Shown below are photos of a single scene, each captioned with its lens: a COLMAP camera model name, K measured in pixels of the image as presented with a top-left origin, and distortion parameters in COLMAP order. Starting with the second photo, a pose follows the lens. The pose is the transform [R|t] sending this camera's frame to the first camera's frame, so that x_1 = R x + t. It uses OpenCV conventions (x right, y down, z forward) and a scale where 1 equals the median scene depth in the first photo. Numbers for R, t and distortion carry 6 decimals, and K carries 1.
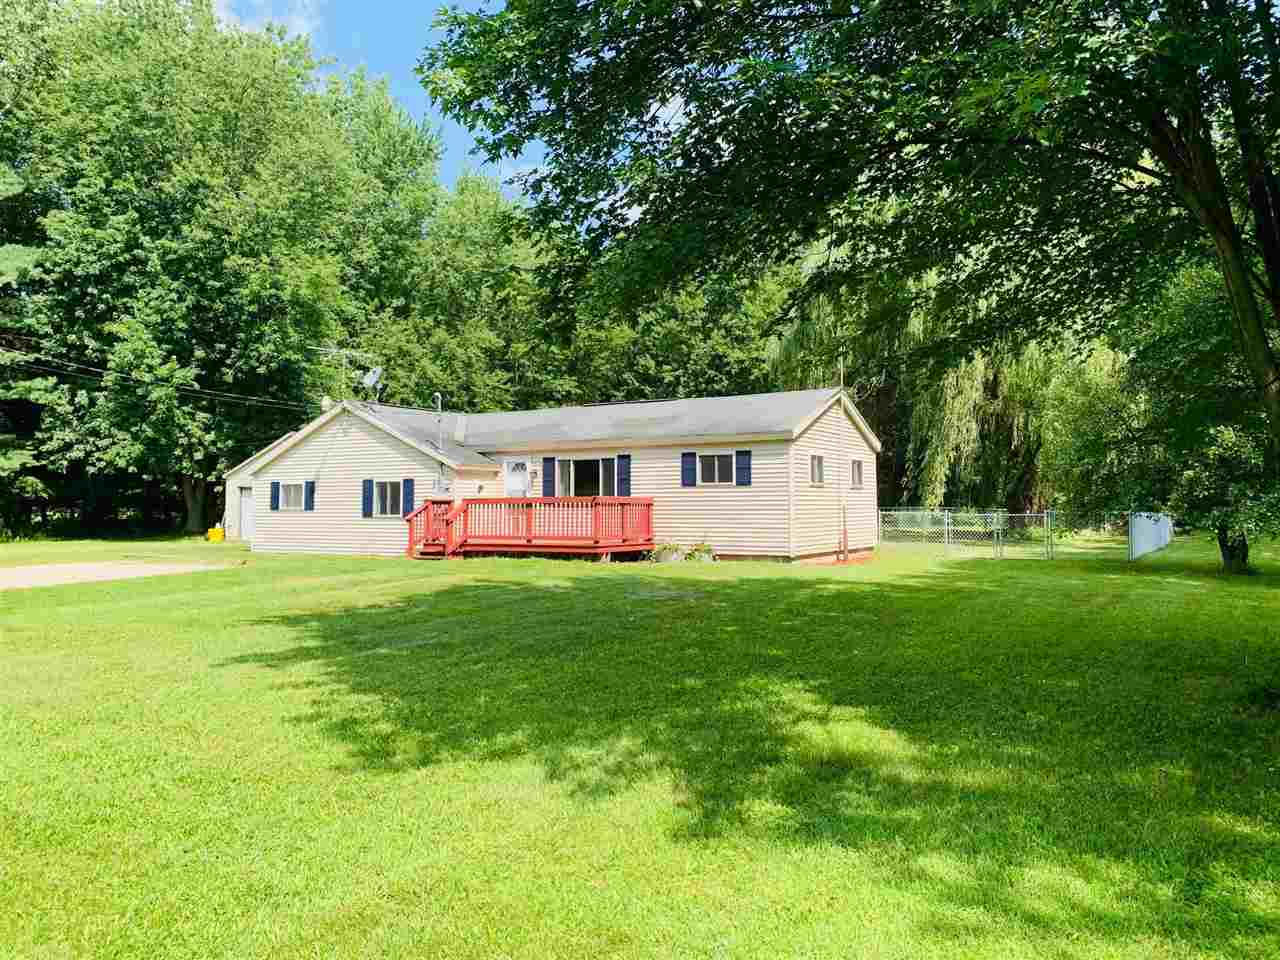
lens RADIAL K [[984.1, 0, 640.9], [0, 984.1, 479.4], [0, 0, 1]] dist [0.040256, -0.027435]
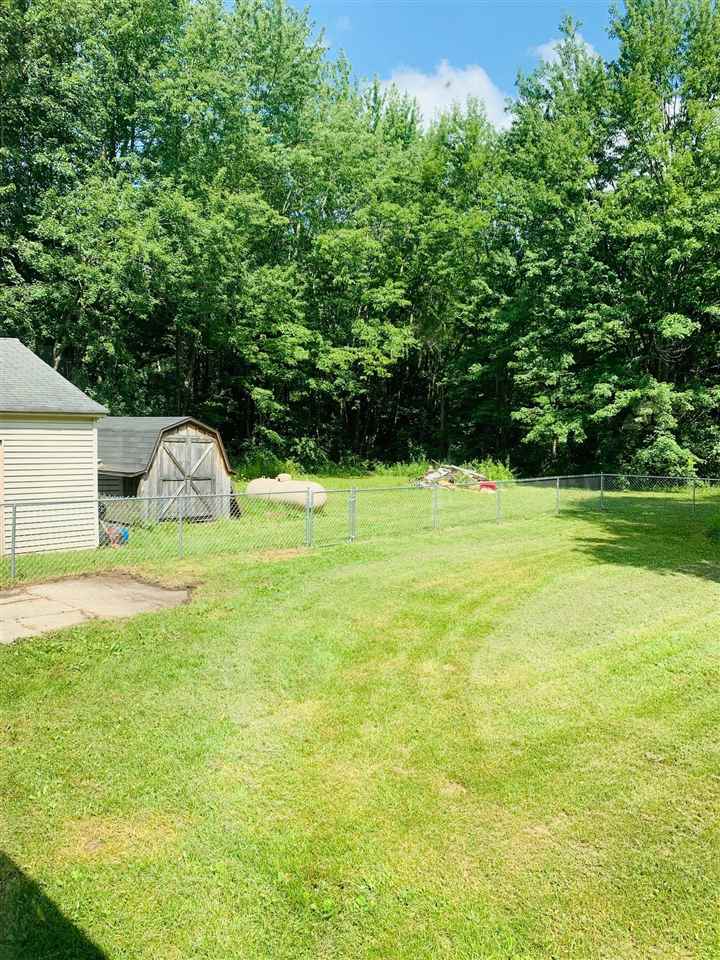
lens RADIAL K [[738.1, 0, 356.7], [0, 738.1, 479.3], [0, 0, 1]] dist [0.040256, -0.027435]
pose [[0.974457, 0.012269, -0.224239, 0.025932], [0.000783, 0.998315, 0.058023, 0.010924], [0.224573, -0.056717, 0.972805, 0.462677]]
